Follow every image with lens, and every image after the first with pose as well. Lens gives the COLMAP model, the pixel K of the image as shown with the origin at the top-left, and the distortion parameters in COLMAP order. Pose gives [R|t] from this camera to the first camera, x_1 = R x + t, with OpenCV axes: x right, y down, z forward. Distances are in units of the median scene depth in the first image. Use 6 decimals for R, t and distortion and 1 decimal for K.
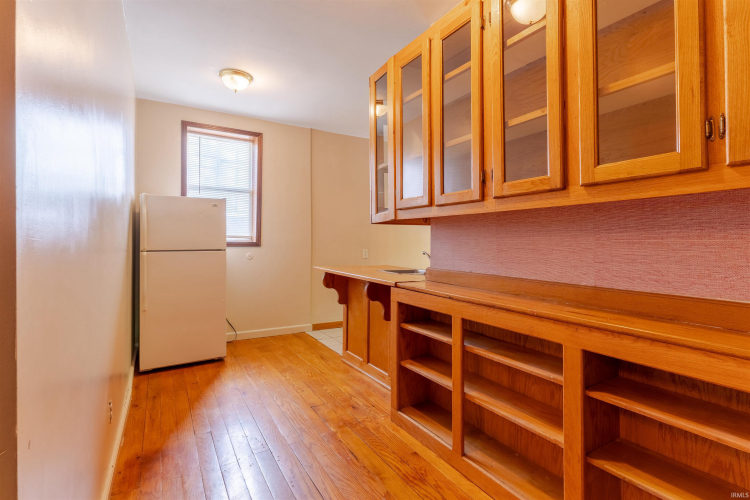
lens RADIAL K [[355.3, 0, 372.7], [0, 355.3, 241.0], [0, 0, 1]] dist [0.004416, 0.000729]
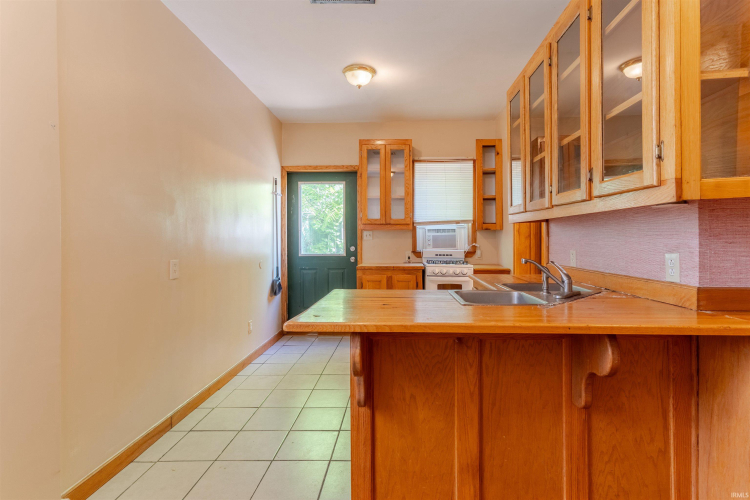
lens RADIAL K [[365.0, 0, 389.3], [0, 365.0, 239.3], [0, 0, 1]] dist [0.001669, 0.000325]
pose [[0.520499, -0.003125, 0.853857, -0.370402], [0.001827, 0.999995, 0.002545, -0.002413], [-0.853861, 0.000235, 0.520502, 0.697973]]
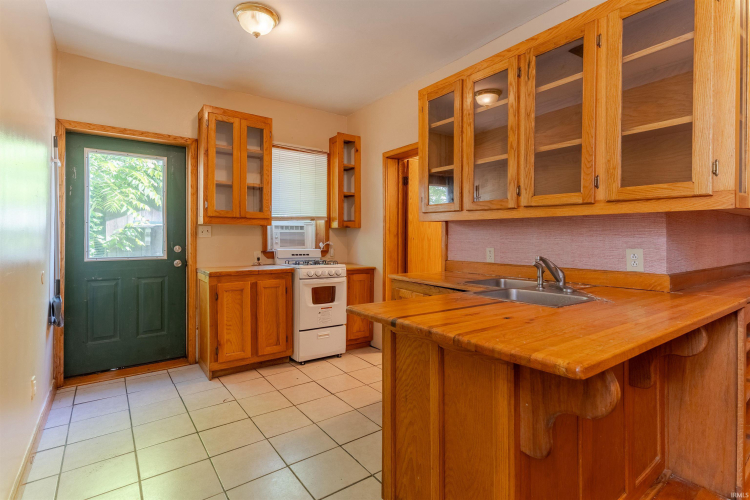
lens RADIAL K [[363.1, 0, 367.4], [0, 363.1, 236.7], [0, 0, 1]] dist [0.004227, 0.000517]
pose [[-0.097358, 0.001283, 0.995249, -0.337550], [-0.005890, 0.999981, -0.001865, 0.000307], [-0.995232, -0.006044, -0.097349, 1.060391]]
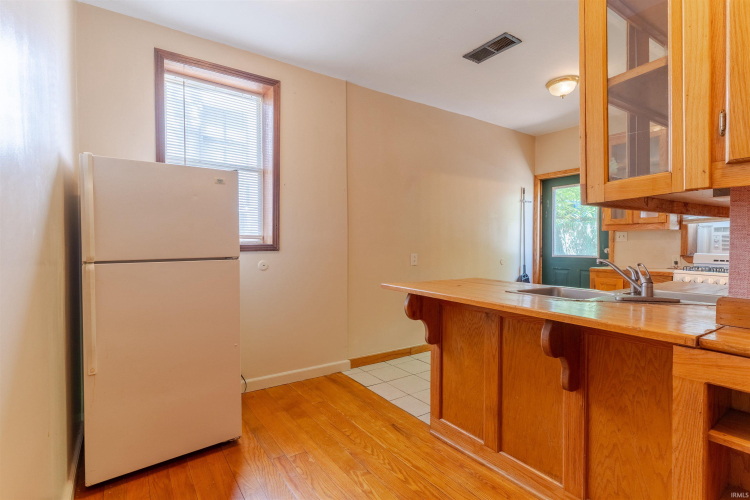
lens RADIAL K [[358.2, 0, 376.3], [0, 358.2, 248.1], [0, 0, 1]] dist [0.003470, 0.000584]
pose [[0.997290, -0.006820, 0.073251, -0.206264], [0.005554, 0.999832, 0.017463, -0.000336], [-0.073357, -0.017009, 0.997161, 0.351582]]
